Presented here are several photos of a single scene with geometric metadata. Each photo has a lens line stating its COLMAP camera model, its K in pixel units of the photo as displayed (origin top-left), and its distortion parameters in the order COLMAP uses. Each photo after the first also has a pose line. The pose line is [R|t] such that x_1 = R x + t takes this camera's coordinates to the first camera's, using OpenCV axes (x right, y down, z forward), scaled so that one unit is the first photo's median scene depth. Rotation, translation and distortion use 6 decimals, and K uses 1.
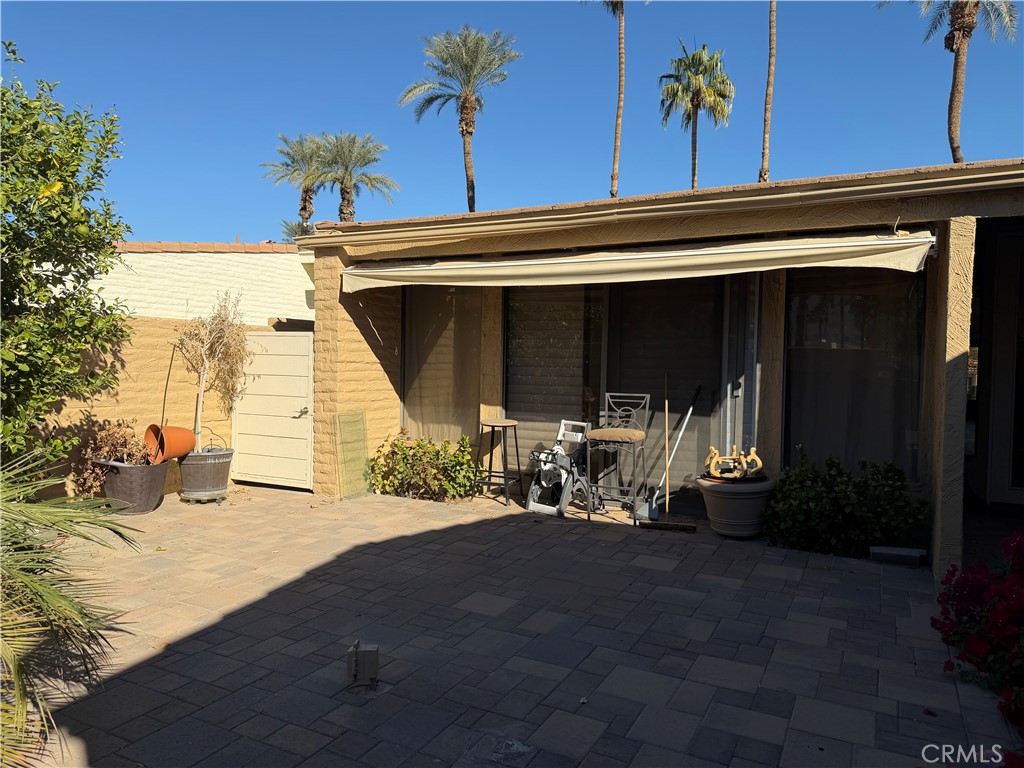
lens RADIAL K [[719.2, 0, 512.9], [0, 719.2, 393.5], [0, 0, 1]] dist [0.074069, -0.097810]
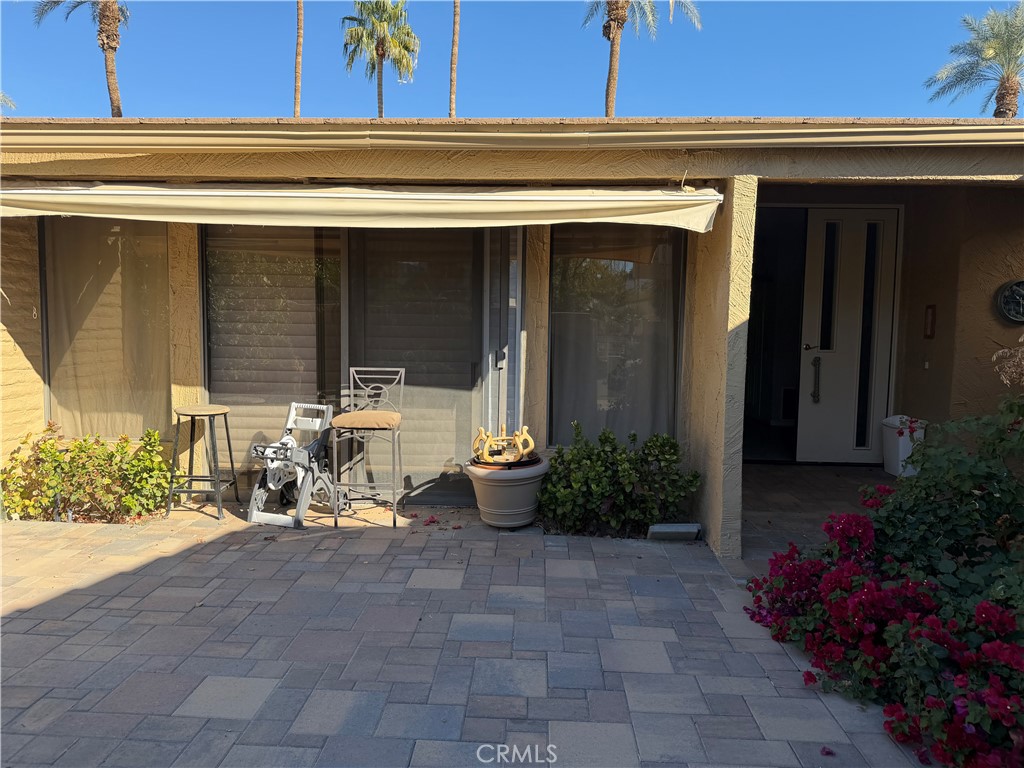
lens RADIAL K [[719.2, 0, 512.9], [0, 719.2, 393.5], [0, 0, 1]] dist [0.074069, -0.097810]
pose [[0.907936, -0.041480, 0.417051, -0.043967], [0.019010, 0.998142, 0.057889, -0.015096], [-0.418677, -0.044631, 0.907038, 0.188472]]
